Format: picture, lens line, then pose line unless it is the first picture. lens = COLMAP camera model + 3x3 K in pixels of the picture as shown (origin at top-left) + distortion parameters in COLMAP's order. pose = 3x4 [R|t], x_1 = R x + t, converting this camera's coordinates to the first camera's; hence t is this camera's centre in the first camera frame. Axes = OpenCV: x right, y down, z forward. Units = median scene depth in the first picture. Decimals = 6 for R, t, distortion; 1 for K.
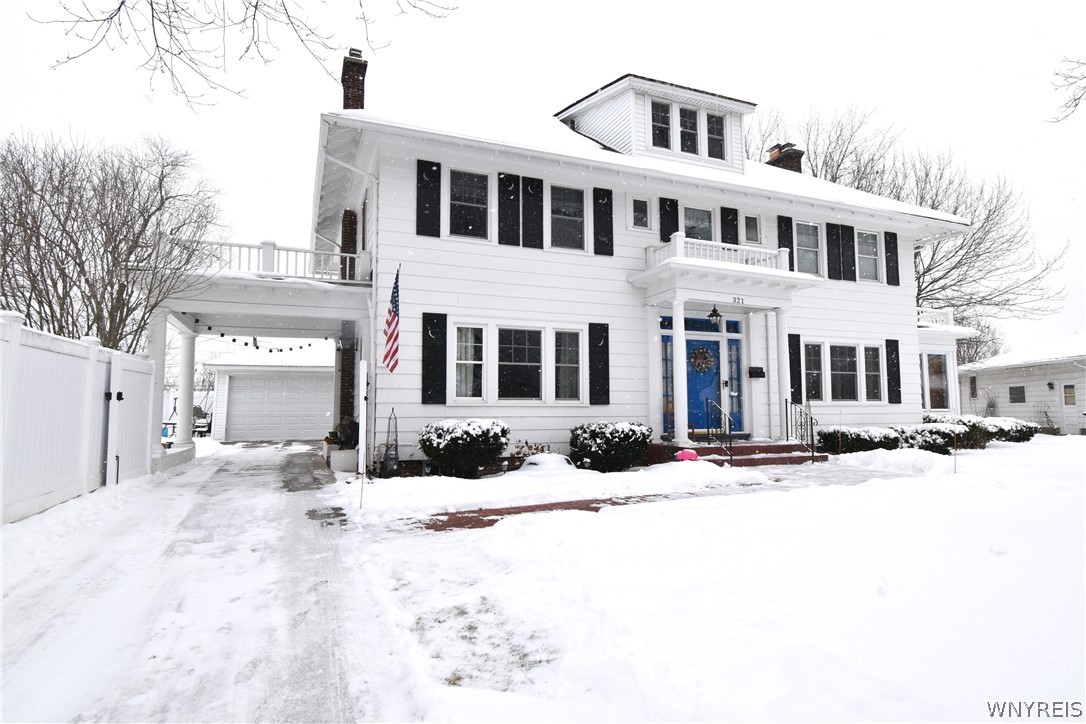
lens RADIAL K [[587.8, 0, 544.9], [0, 587.8, 360.1], [0, 0, 1]] dist [0.000564, -0.000071]
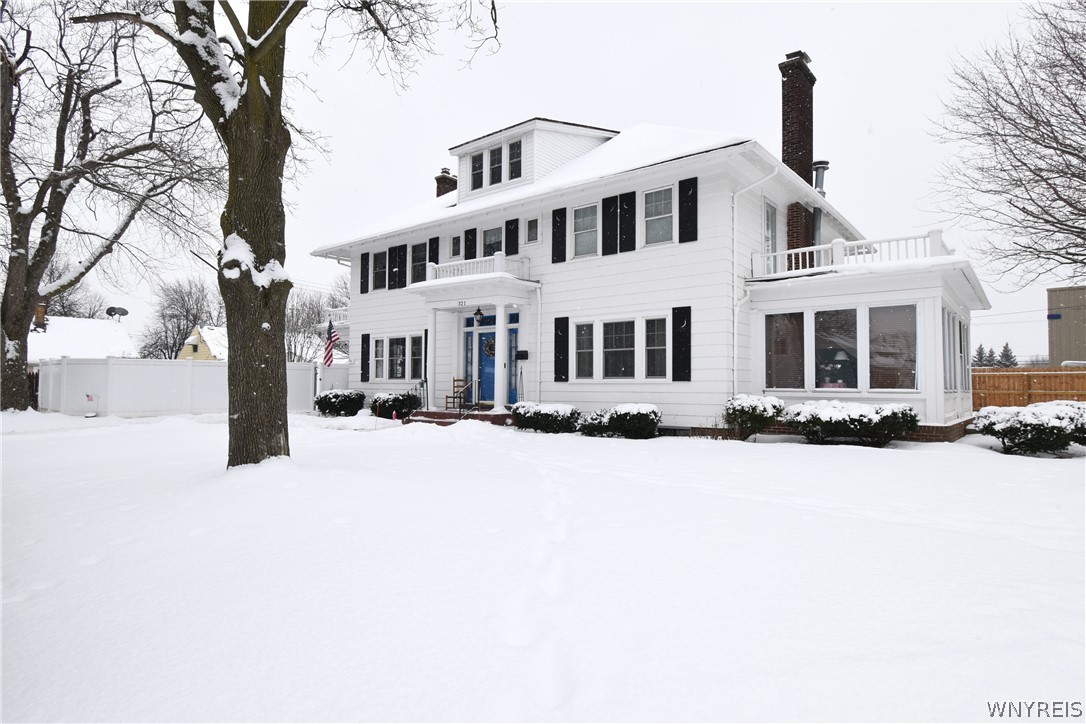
lens RADIAL K [[488.3, 0, 547.2], [0, 488.3, 367.0], [0, 0, 1]] dist [0.001004, -0.000026]
pose [[0.573557, -0.025649, -0.818764, 1.077143], [0.063144, 0.997920, 0.012973, 0.031734], [0.816728, -0.059141, 0.573984, 0.428794]]
